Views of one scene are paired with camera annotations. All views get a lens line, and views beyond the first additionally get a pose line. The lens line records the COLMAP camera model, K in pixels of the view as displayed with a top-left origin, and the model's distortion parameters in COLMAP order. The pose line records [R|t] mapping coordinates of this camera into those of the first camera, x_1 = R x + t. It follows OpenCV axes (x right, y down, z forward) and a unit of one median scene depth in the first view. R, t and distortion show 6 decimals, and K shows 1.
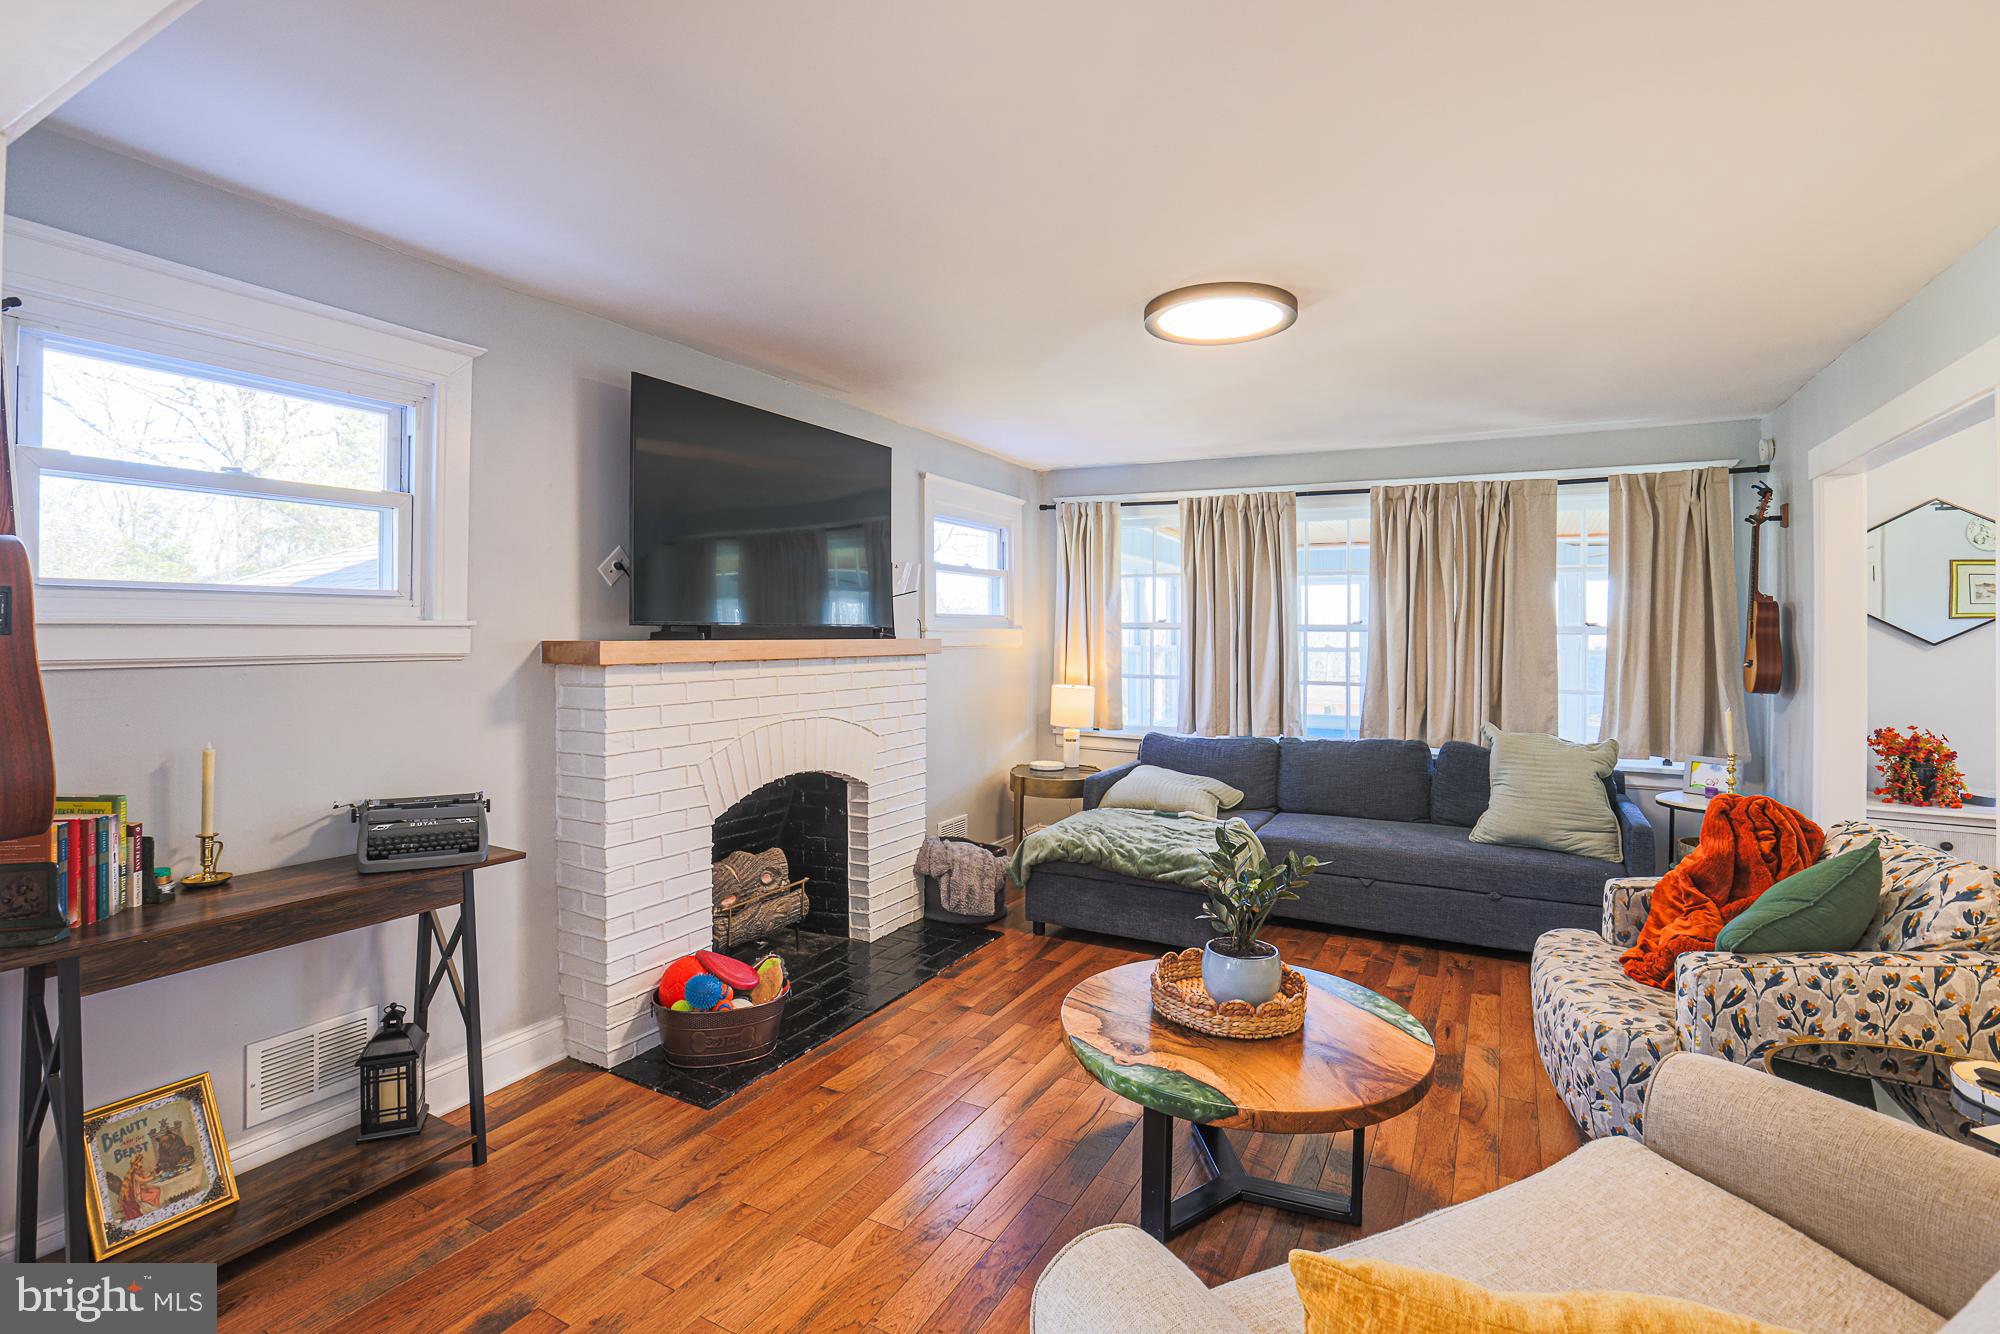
lens RADIAL K [[938.6, 0, 1009.8], [0, 938.6, 622.4], [0, 0, 1]] dist [-0.054011, 0.017754]
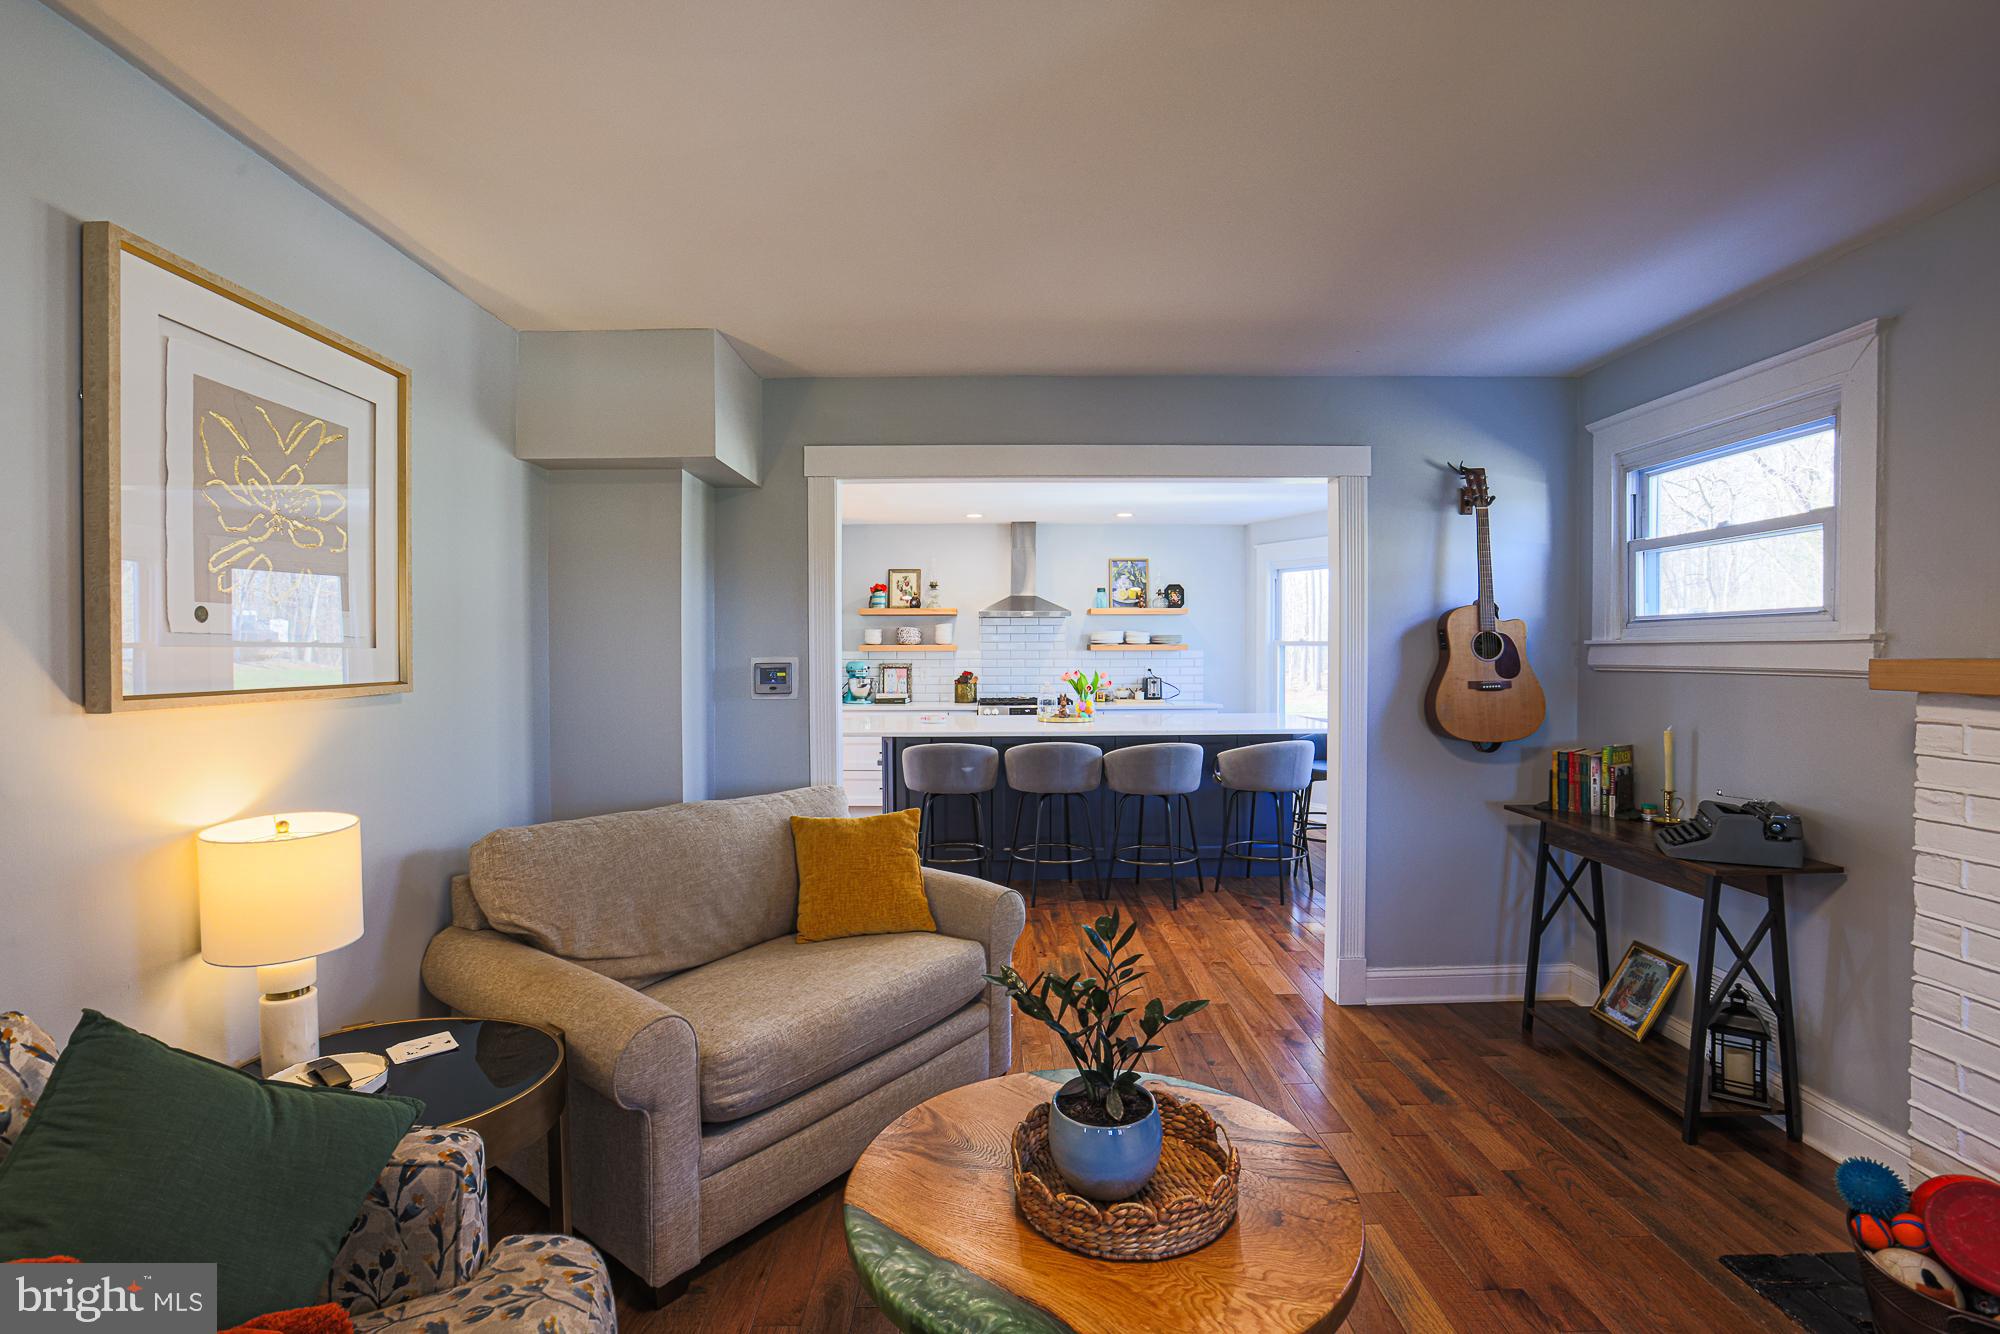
lens RADIAL K [[938.6, 0, 984.1], [0, 938.6, 659.1], [0, 0, 1]] dist [-0.054011, 0.017754]
pose [[-0.881778, 0.003803, -0.471649, 0.399249], [0.003879, 0.999992, 0.000811, 0.013078], [0.471649, -0.001114, -0.881786, 0.957063]]
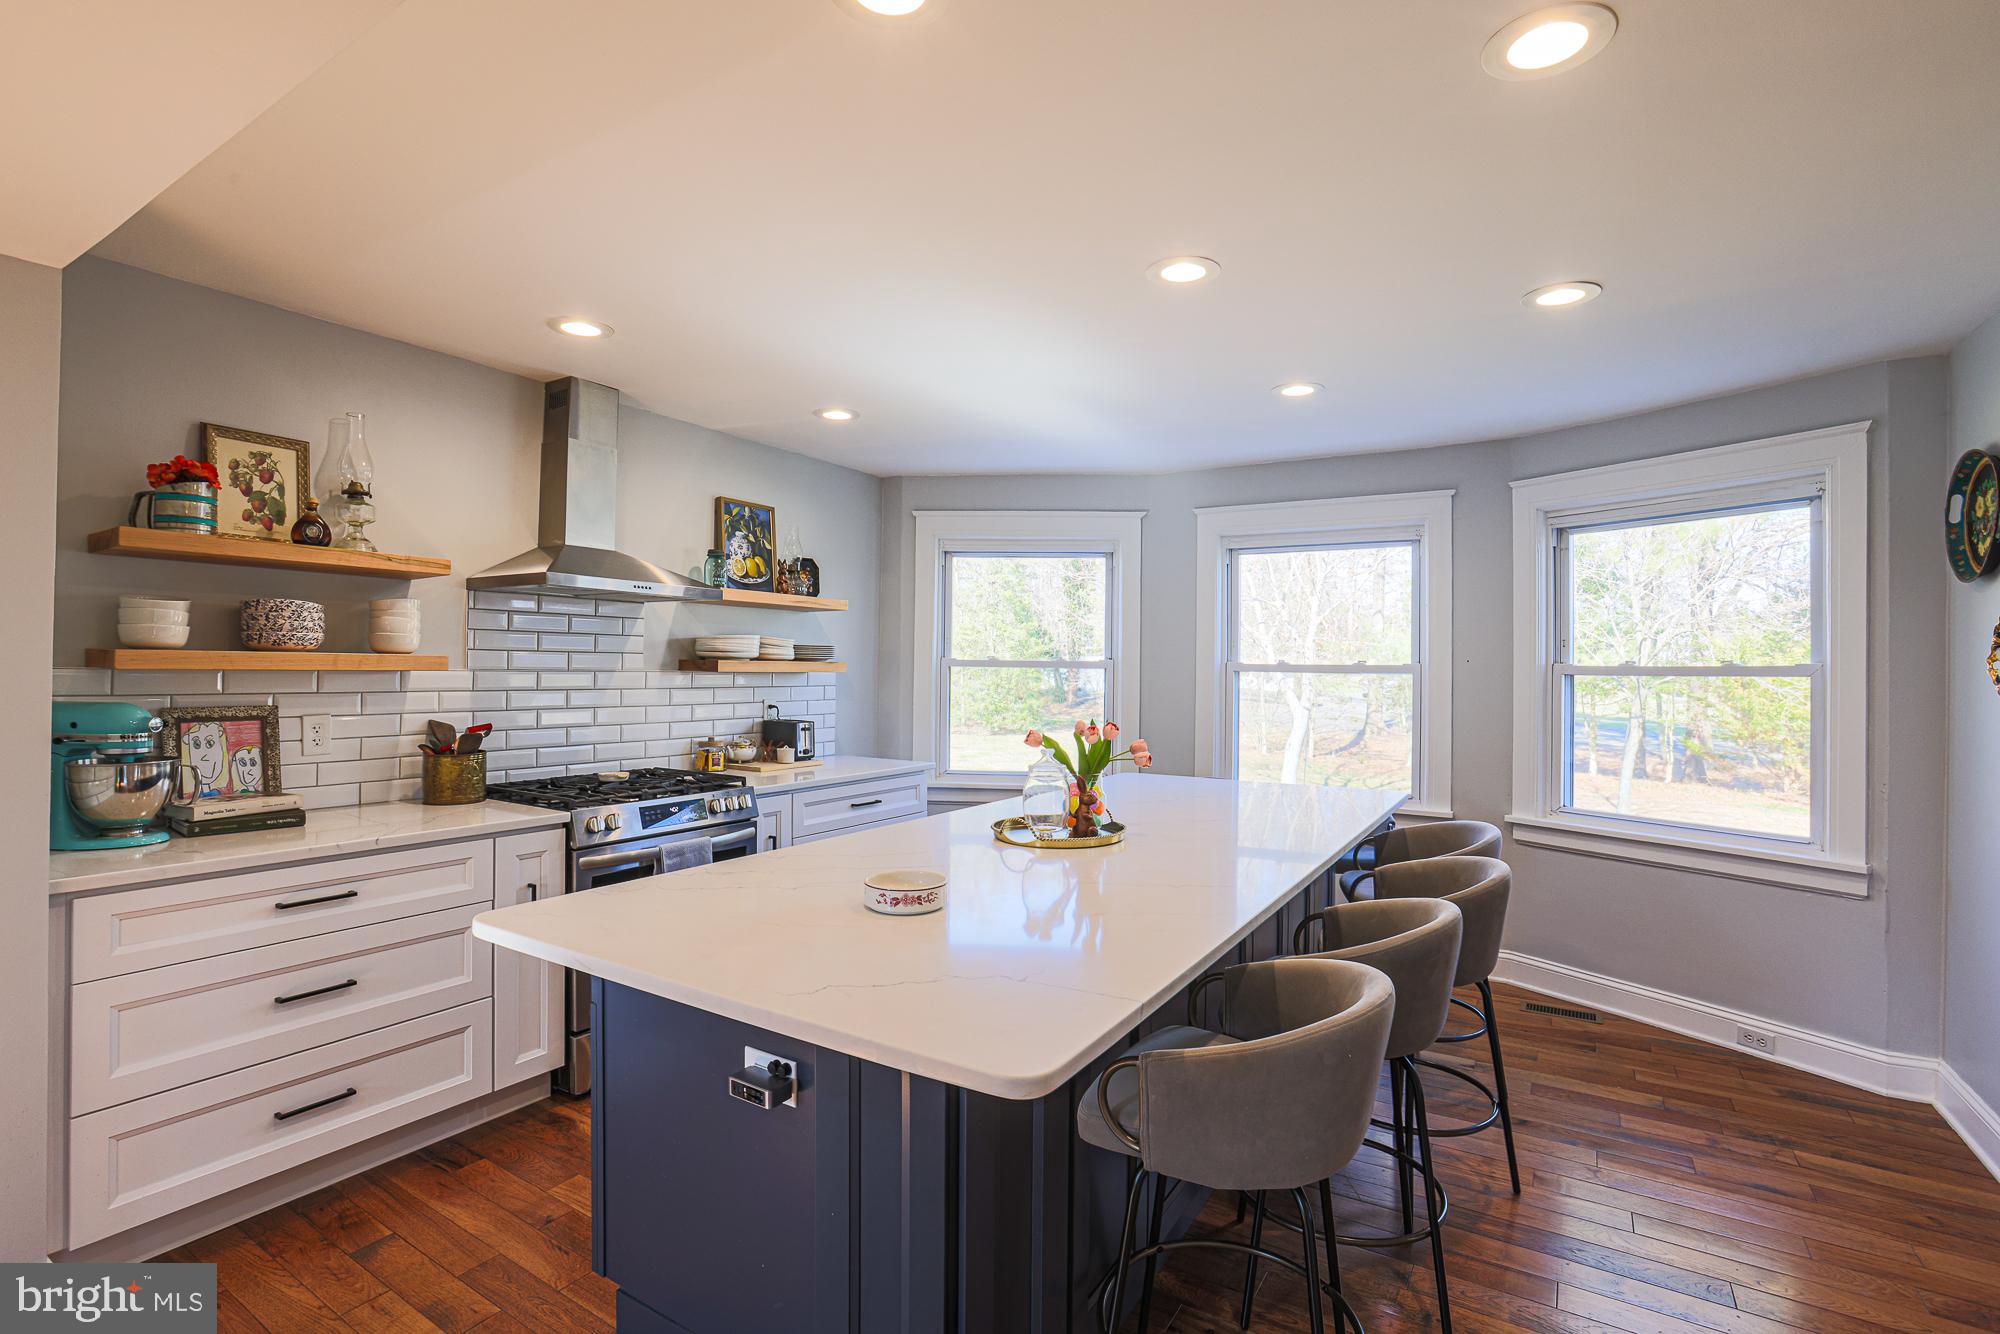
lens RADIAL K [[938.6, 0, 994.7], [0, 938.6, 667.8], [0, 0, 1]] dist [-0.054011, 0.017754]
pose [[-0.062761, -0.008625, -0.997991, 0.230811], [0.002735, 0.999957, -0.008814, 0.002546], [0.998025, -0.003283, -0.062735, -0.348698]]
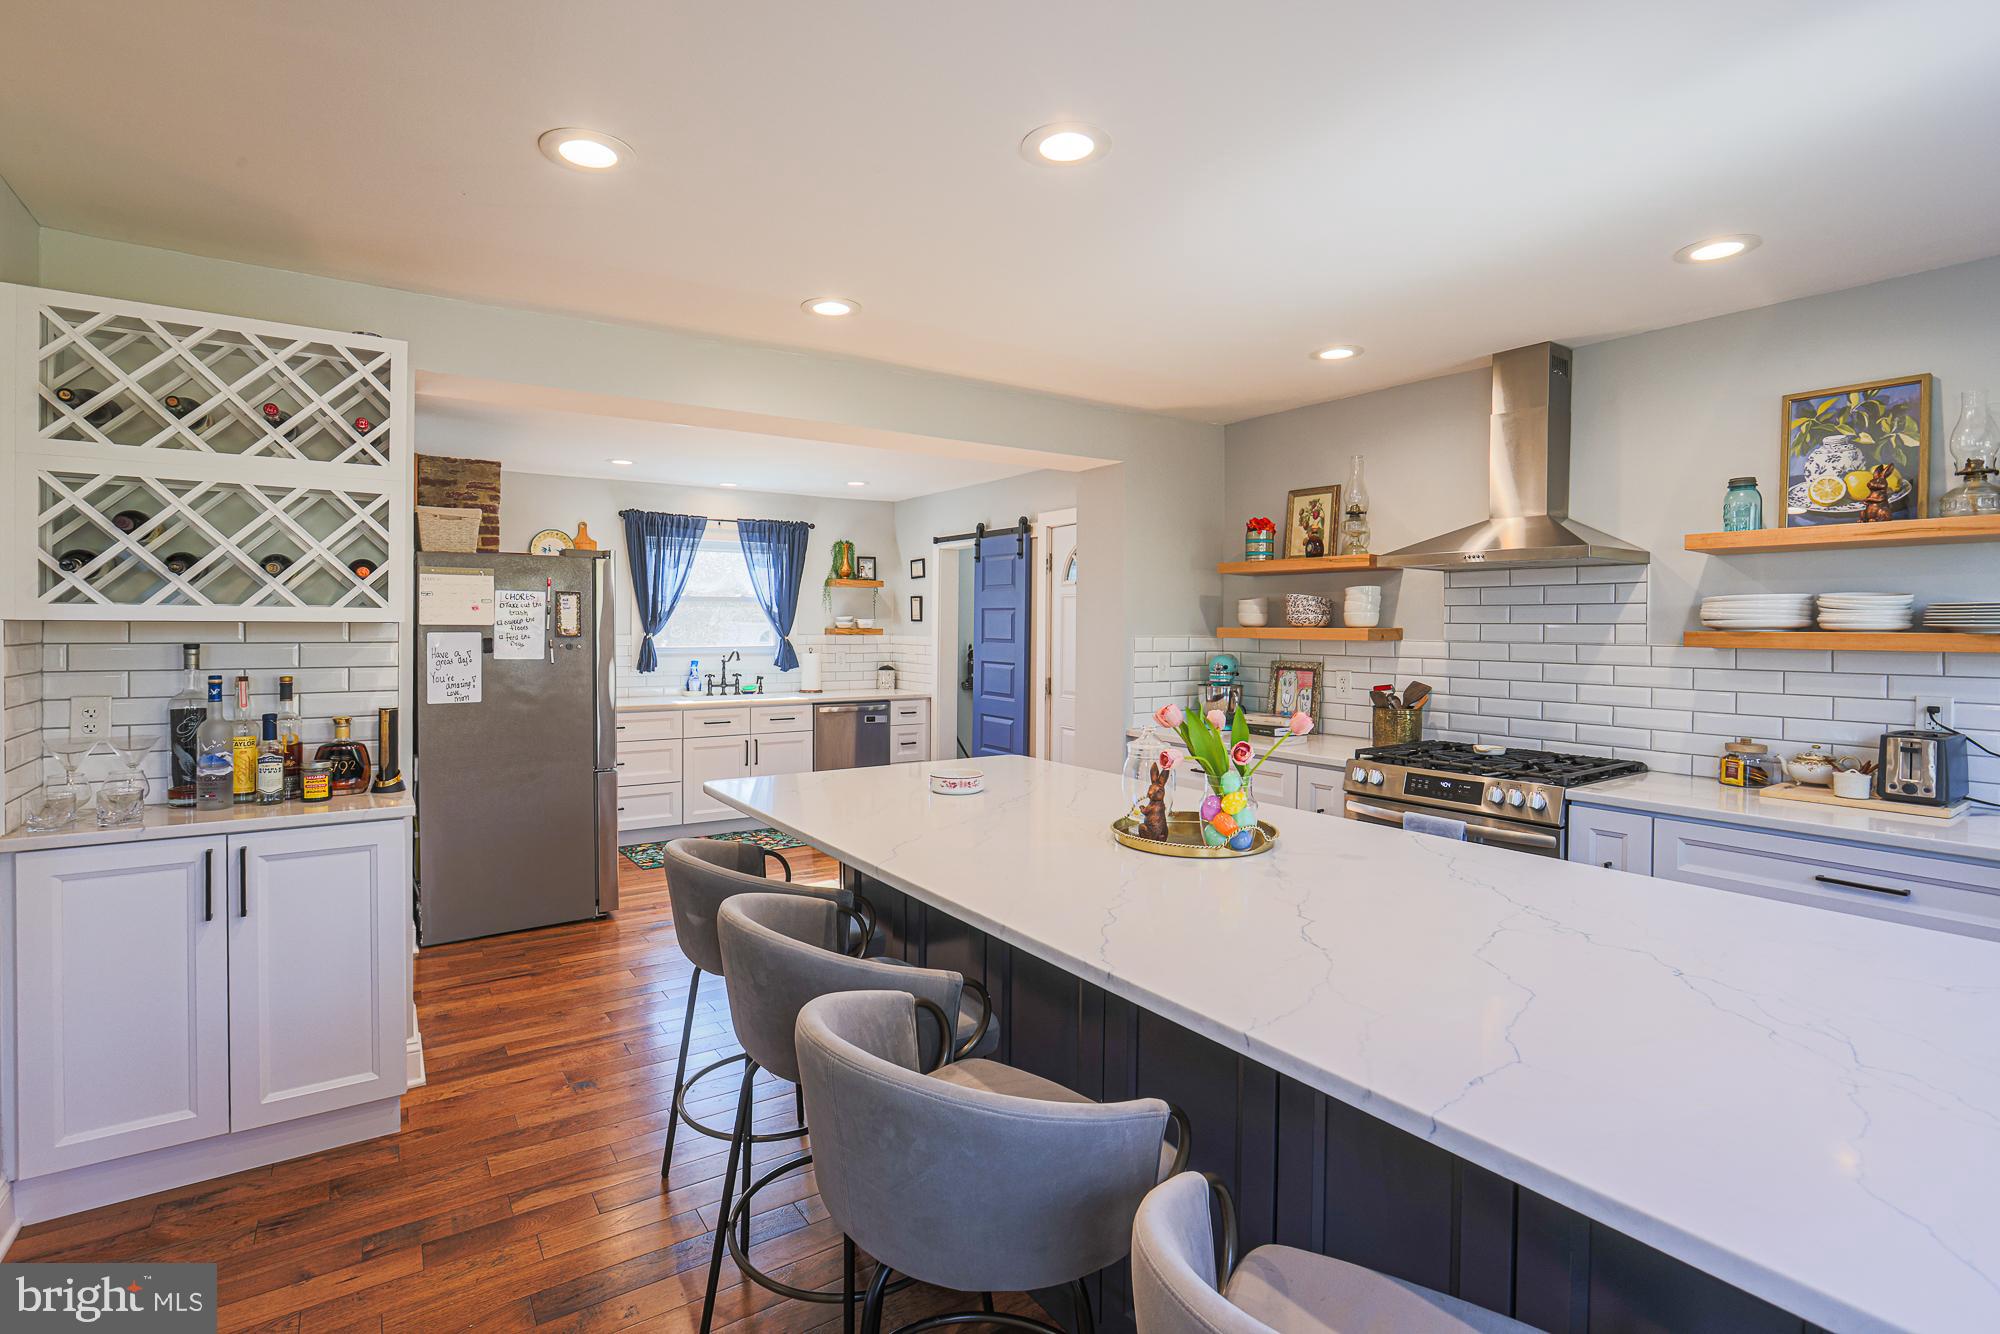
lens RADIAL K [[938.6, 0, 966.6], [0, 938.6, 635.5], [0, 0, 1]] dist [-0.054011, 0.017754]
pose [[-0.879581, -0.015999, 0.475479, -0.589633], [-0.016864, 0.999855, 0.002446, -0.003870], [-0.475449, -0.005867, -0.879723, 0.217989]]
